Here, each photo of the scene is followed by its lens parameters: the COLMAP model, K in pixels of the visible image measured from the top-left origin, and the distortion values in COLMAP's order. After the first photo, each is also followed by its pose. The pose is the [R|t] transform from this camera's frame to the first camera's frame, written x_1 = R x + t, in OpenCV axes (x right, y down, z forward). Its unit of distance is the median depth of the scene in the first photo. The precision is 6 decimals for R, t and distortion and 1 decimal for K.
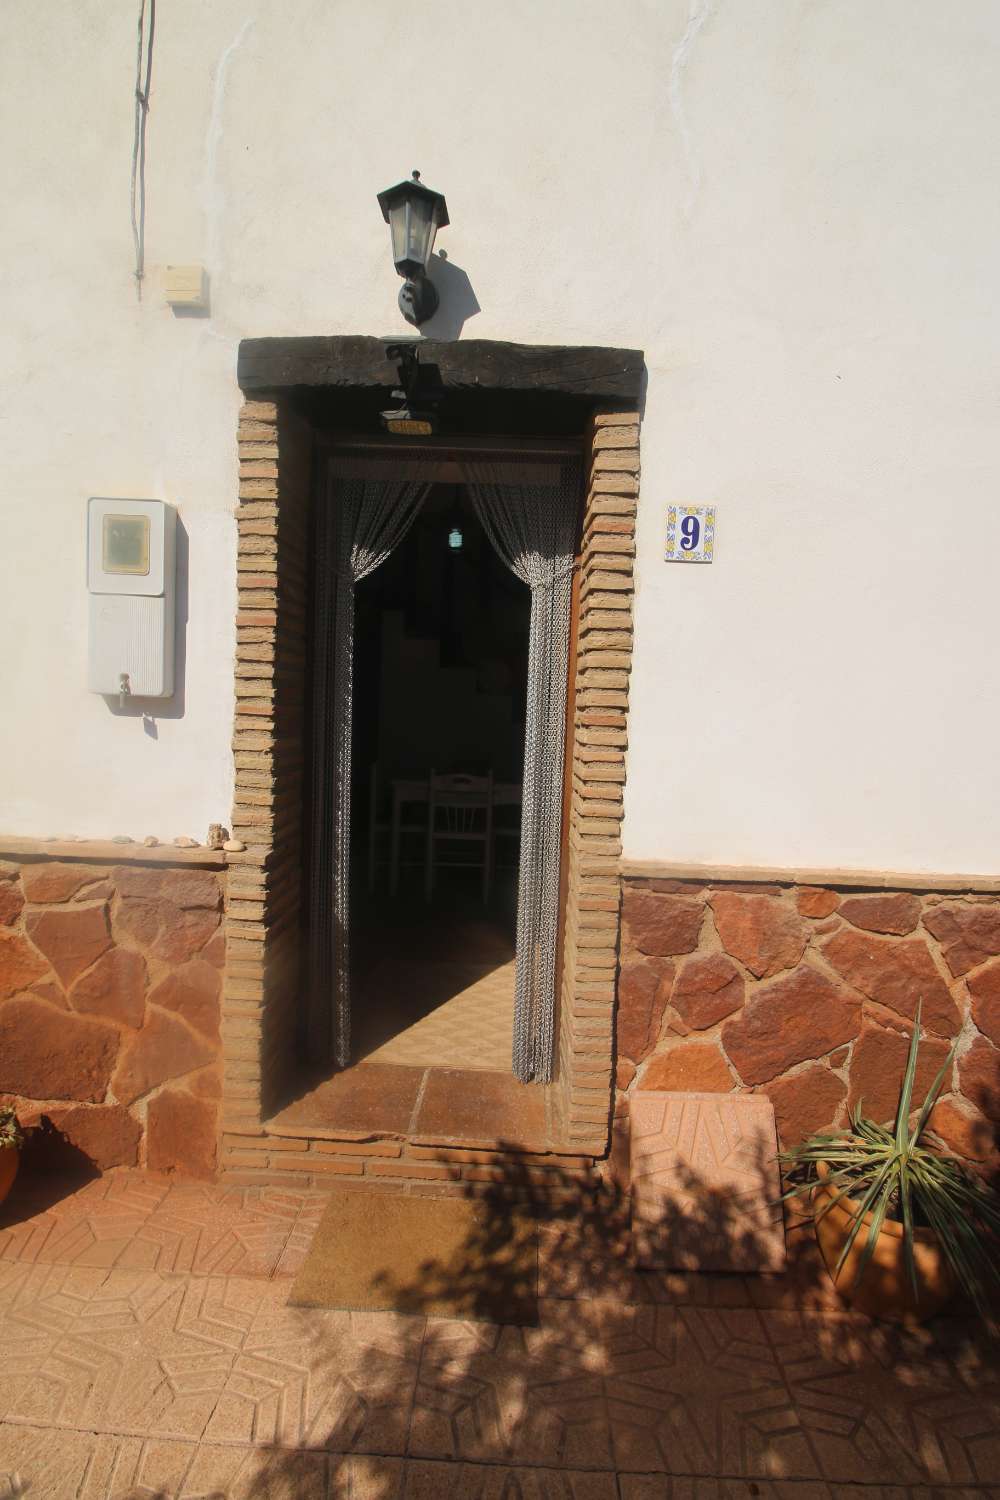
lens RADIAL K [[686.0, 0, 500.0], [0, 686.0, 750.0], [0, 0, 1]] dist [0.001030, -0.014251]
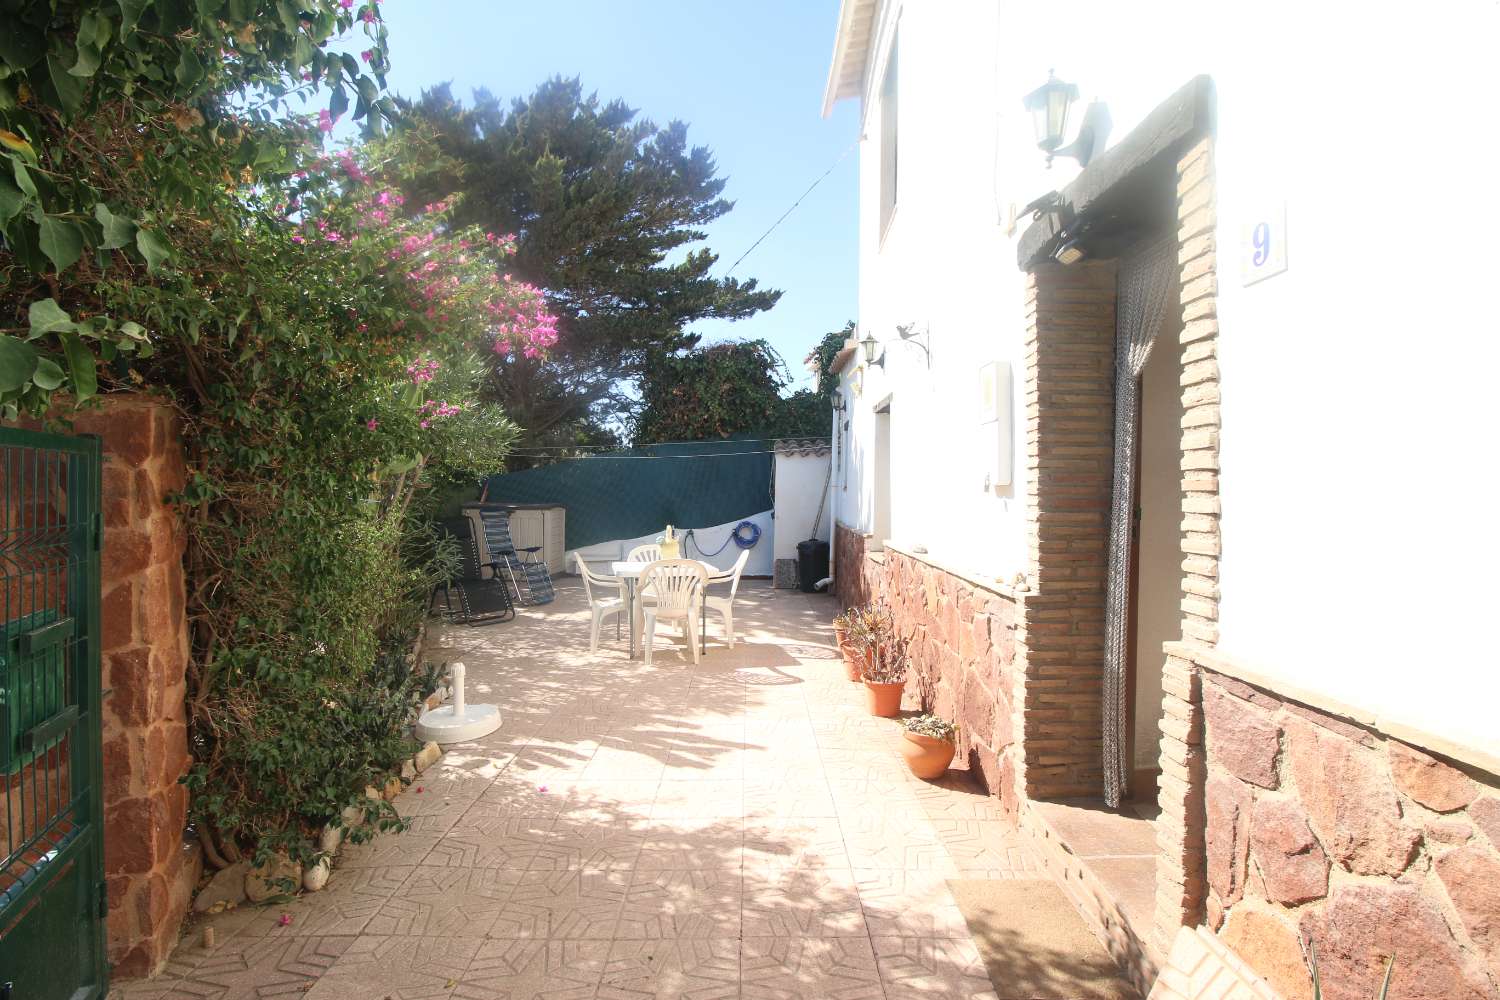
lens RADIAL K [[686.0, 0, 749.3], [0, 686.0, 503.6], [0, 0, 1]] dist [0.001030, -0.014251]
pose [[0.023374, -0.024449, -0.999428, 1.028423], [-0.060371, 0.997842, -0.025822, 0.039057], [0.997902, 0.060940, 0.021847, 0.404935]]
